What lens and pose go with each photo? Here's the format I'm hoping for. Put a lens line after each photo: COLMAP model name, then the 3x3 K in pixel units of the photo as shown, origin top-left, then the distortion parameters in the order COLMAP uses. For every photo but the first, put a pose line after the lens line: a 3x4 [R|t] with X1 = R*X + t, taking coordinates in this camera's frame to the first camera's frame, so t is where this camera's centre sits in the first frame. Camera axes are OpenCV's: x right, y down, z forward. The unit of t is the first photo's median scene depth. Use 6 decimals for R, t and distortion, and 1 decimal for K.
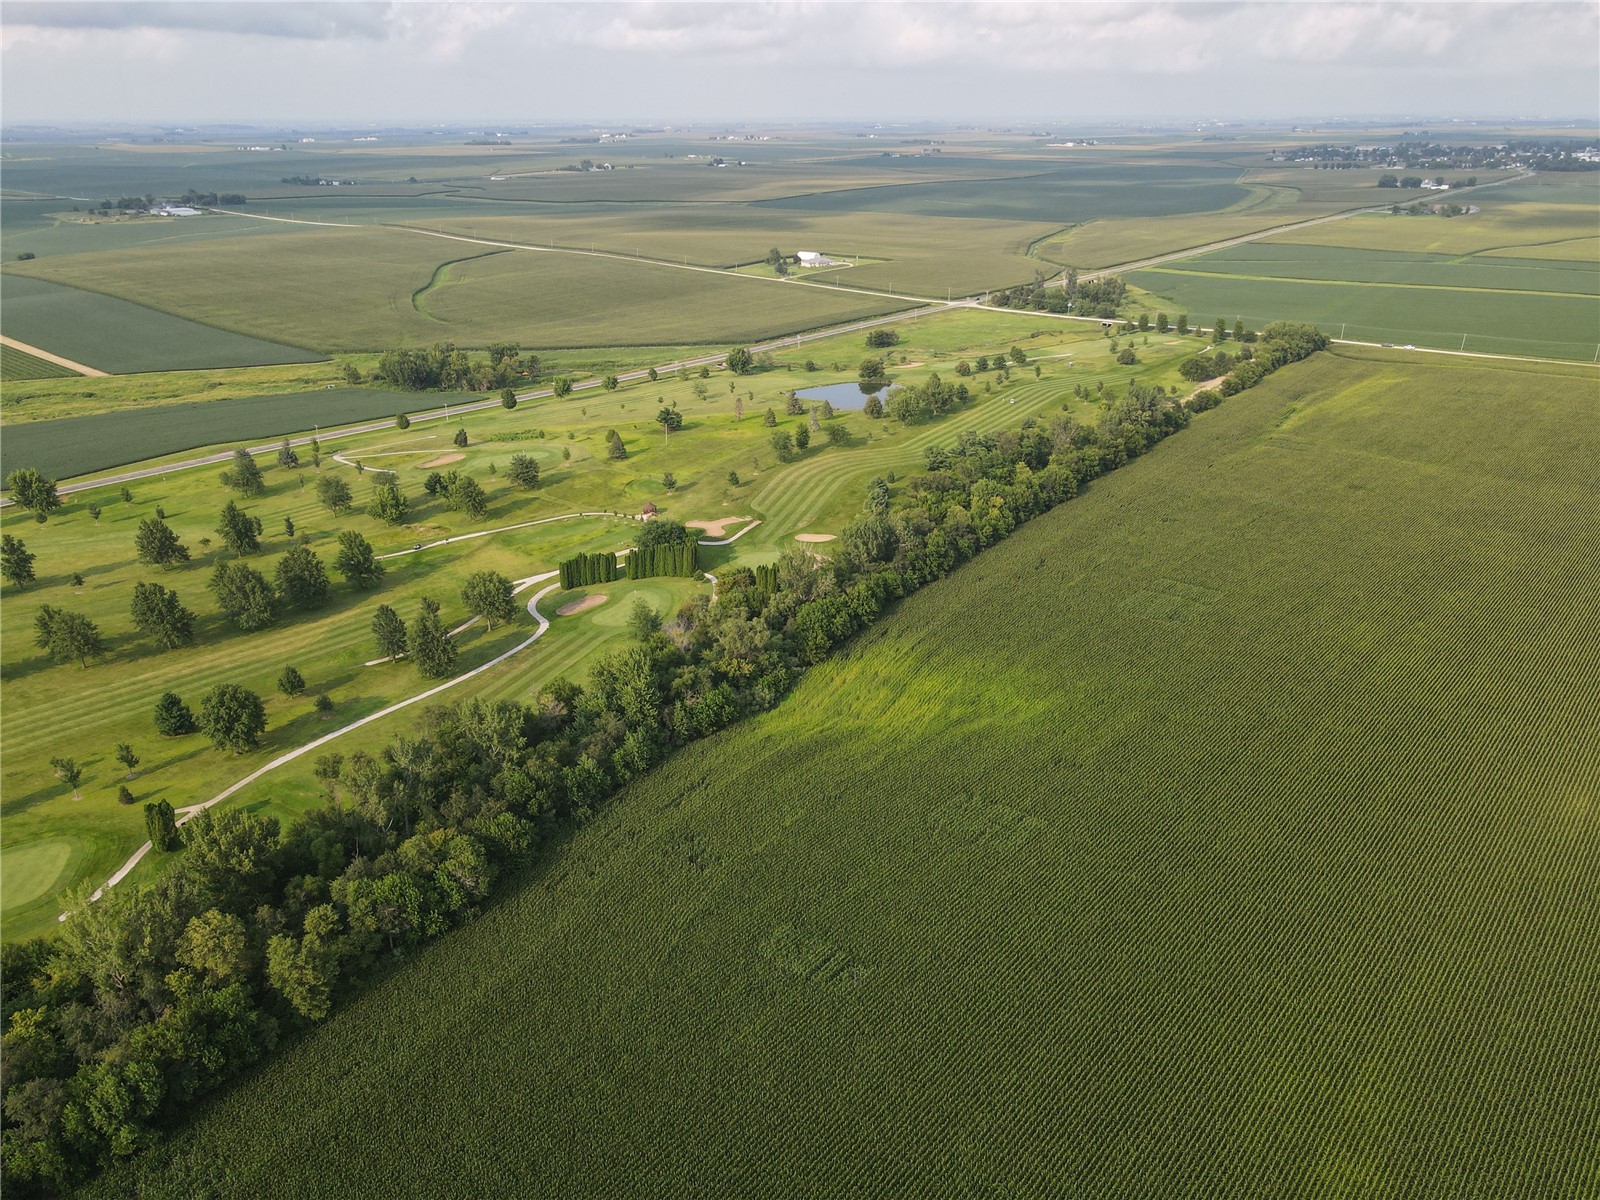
lens RADIAL K [[1170.0, 0, 805.0], [0, 1170.0, 601.4], [0, 0, 1]] dist [0.009042, 0.019232]
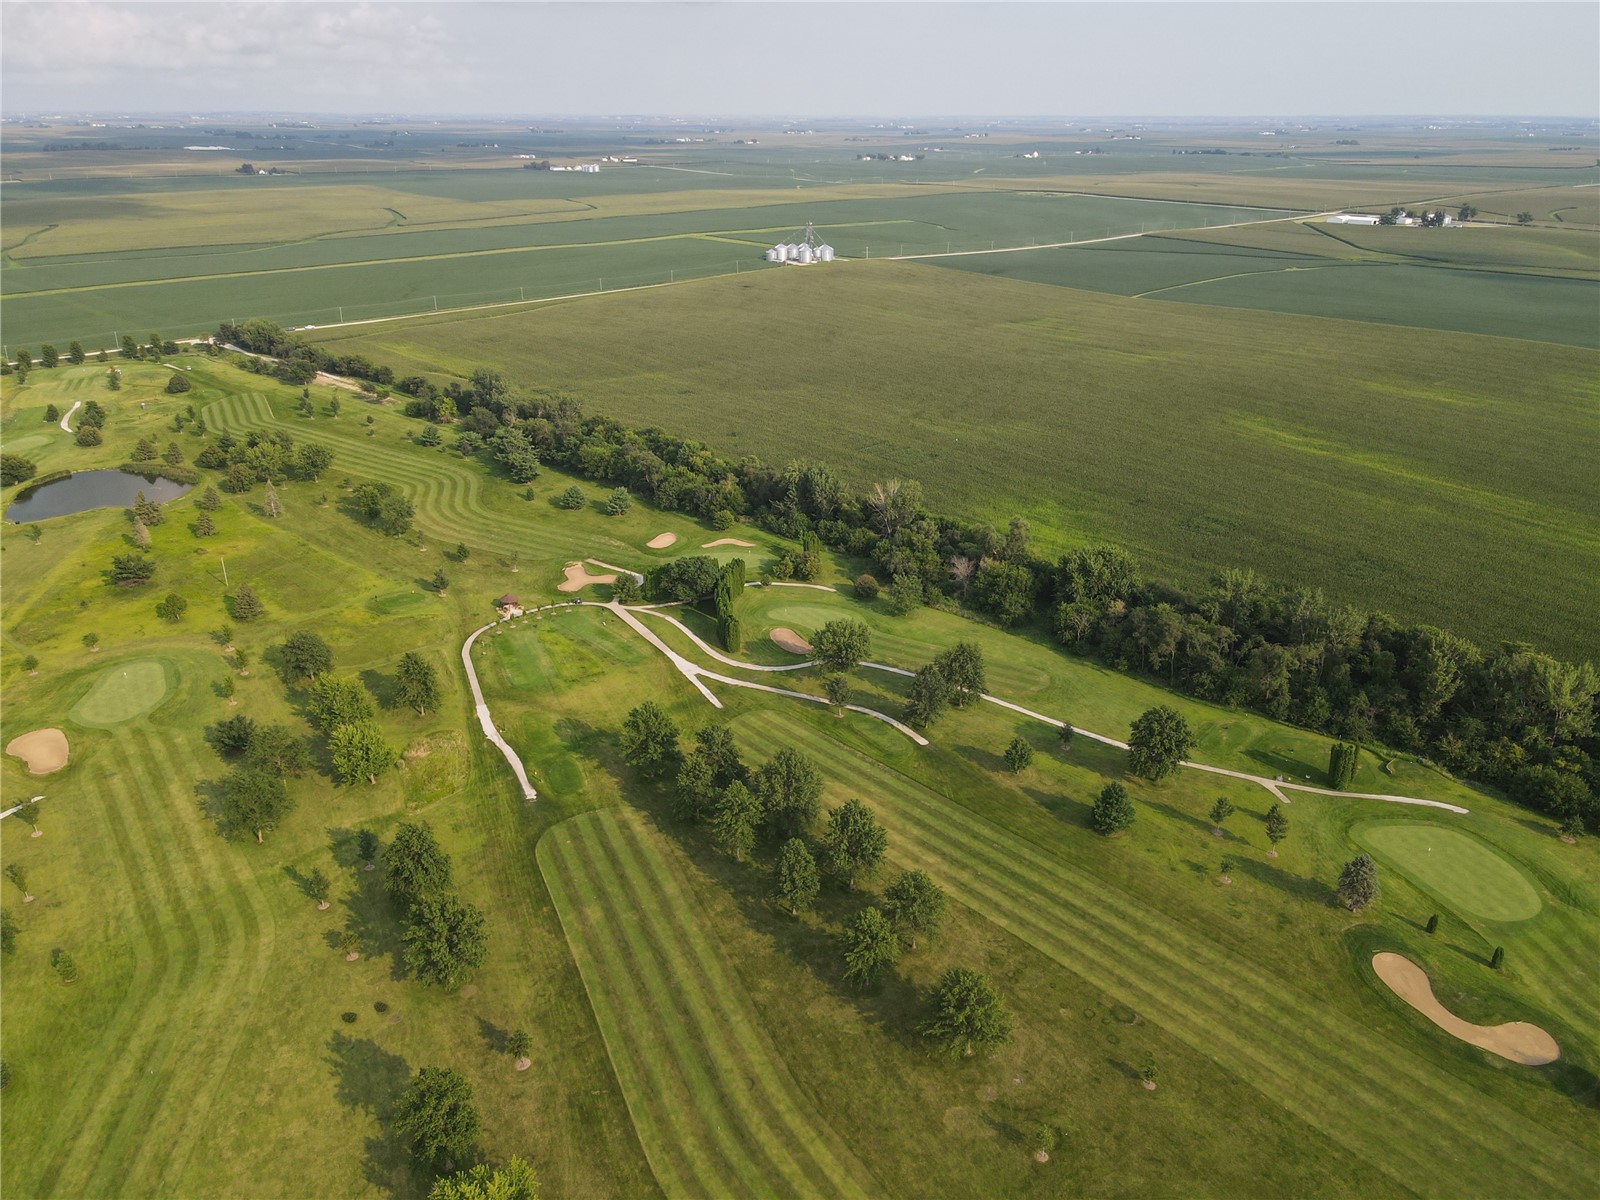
lens RADIAL K [[1170.0, 0, 791.7], [0, 1170.0, 612.7], [0, 0, 1]] dist [0.009042, 0.019232]
pose [[0.173902, -0.385334, 0.906243, -0.397321], [0.379824, 0.875304, 0.299293, -0.114309], [-0.908566, 0.292165, 0.298576, 0.283671]]
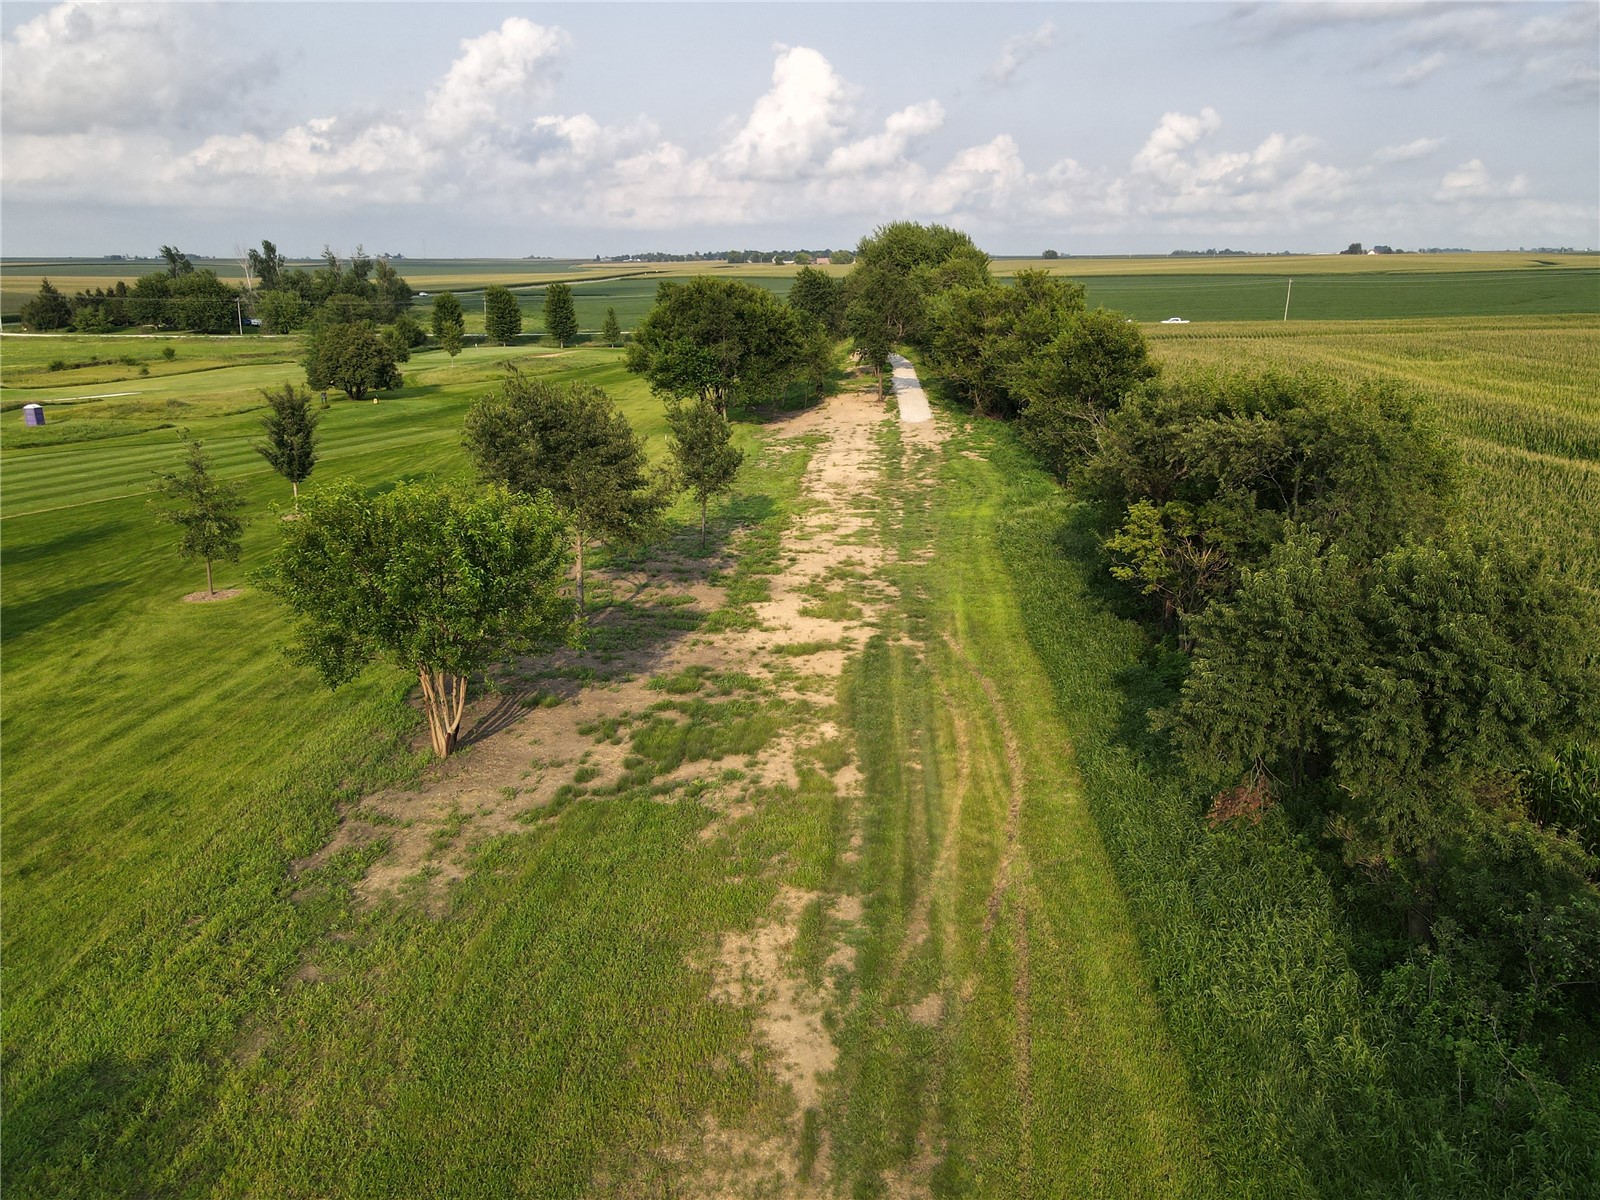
lens RADIAL K [[1170.0, 0, 803.9], [0, 1170.0, 597.3], [0, 0, 1]] dist [0.009042, 0.019232]
pose [[0.860535, -0.143933, 0.488634, 0.181777], [0.200317, 0.977584, -0.064821, -0.107010], [-0.468351, 0.153662, 0.870078, 0.607782]]
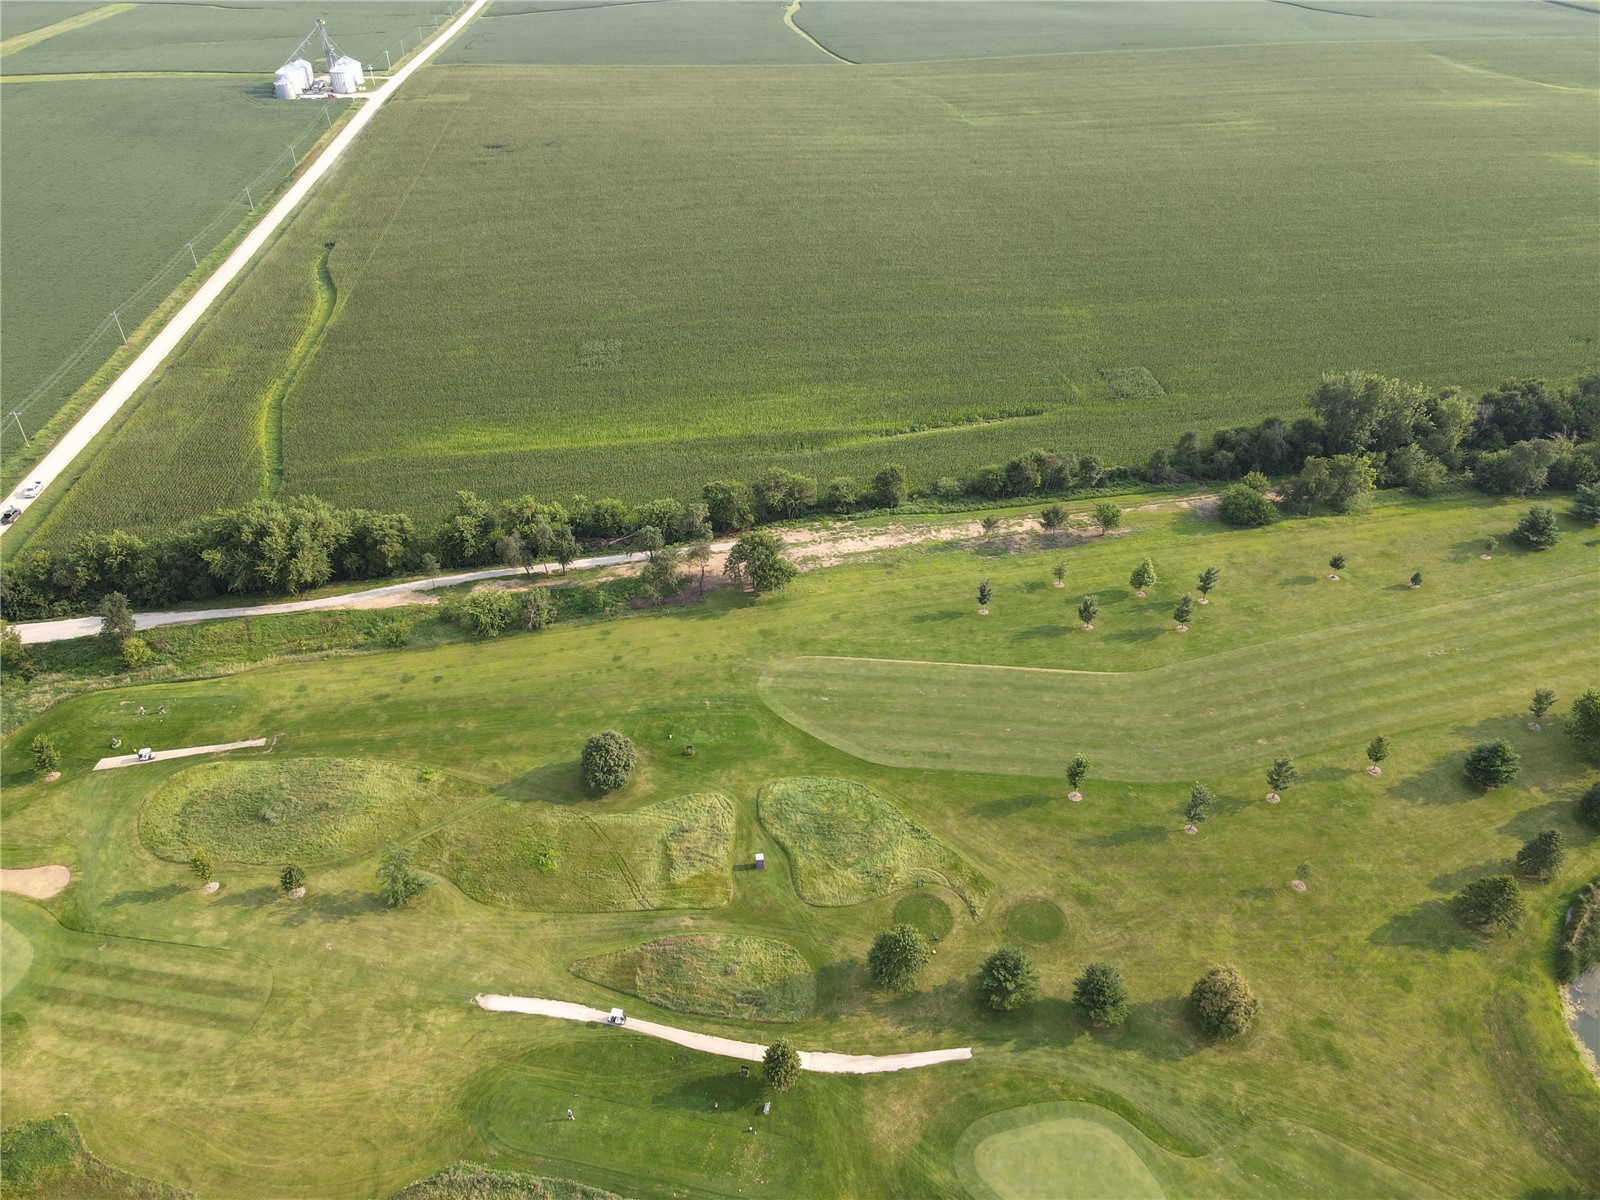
lens RADIAL K [[1170.0, 0, 807.5], [0, 1170.0, 594.6], [0, 0, 1]] dist [0.009042, 0.019232]
pose [[-0.712599, -0.381752, 0.588616, 0.062223], [0.283023, 0.611272, 0.739083, -0.338001], [-0.641951, 0.693262, -0.327547, 0.800511]]
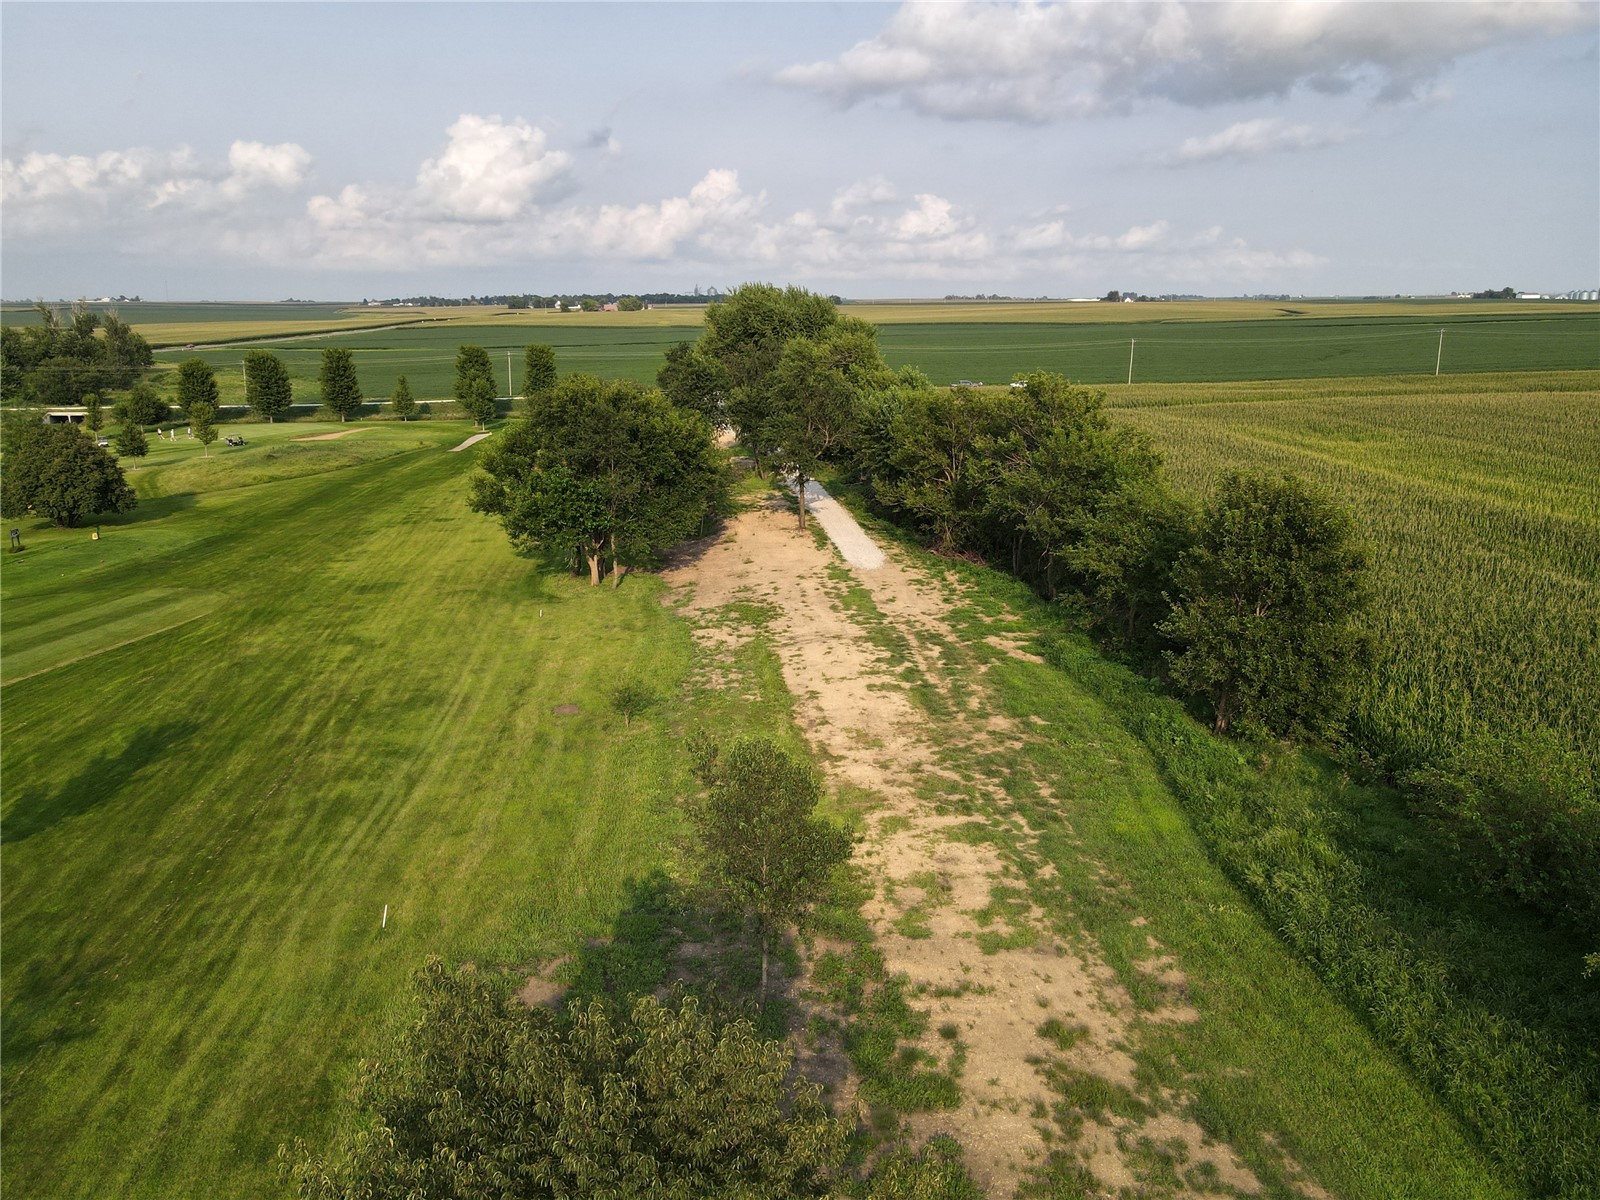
lens RADIAL K [[1170.0, 0, 806.4], [0, 1170.0, 590.7], [0, 0, 1]] dist [0.009042, 0.019232]
pose [[0.753030, -0.159261, 0.638421, 0.190712], [0.257044, 0.964369, -0.062617, -0.123619], [-0.605701, 0.211255, 0.767136, 0.637348]]
